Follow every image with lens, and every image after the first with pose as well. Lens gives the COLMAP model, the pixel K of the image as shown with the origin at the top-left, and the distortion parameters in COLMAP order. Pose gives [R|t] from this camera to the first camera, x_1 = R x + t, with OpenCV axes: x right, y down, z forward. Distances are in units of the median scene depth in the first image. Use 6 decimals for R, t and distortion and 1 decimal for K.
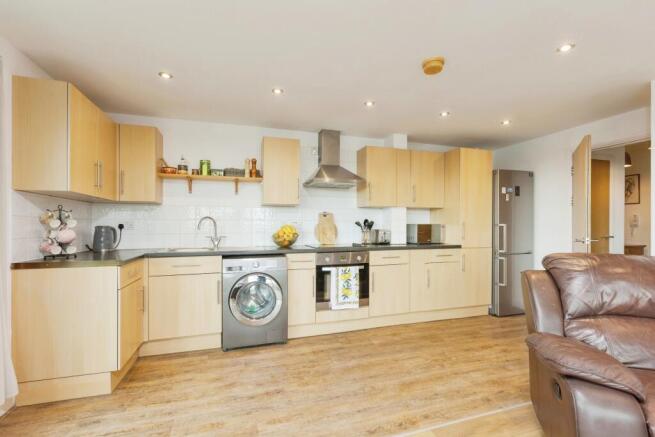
lens RADIAL K [[297.9, 0, 327.4], [0, 297.9, 223.3], [0, 0, 1]] dist [-0.000664, -0.000016]
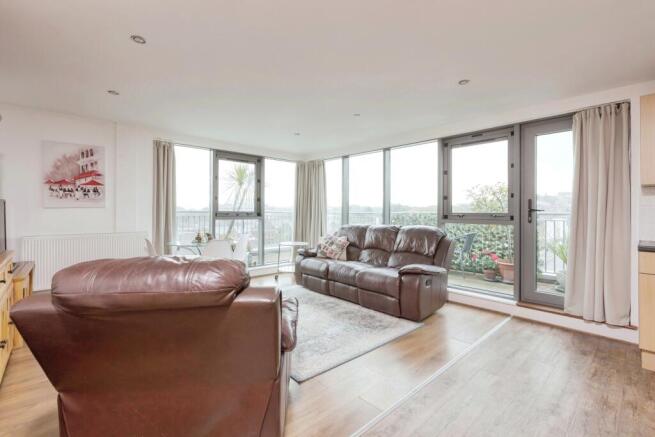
lens RADIAL K [[297.2, 0, 327.7], [0, 297.2, 213.9], [0, 0, 1]] dist [-0.000236, -0.000408]
pose [[-0.904607, 0.001335, -0.426244, 0.504564], [0.000755, 0.999999, 0.001529, 0.004751], [0.426246, 0.001061, -0.904607, 0.975683]]
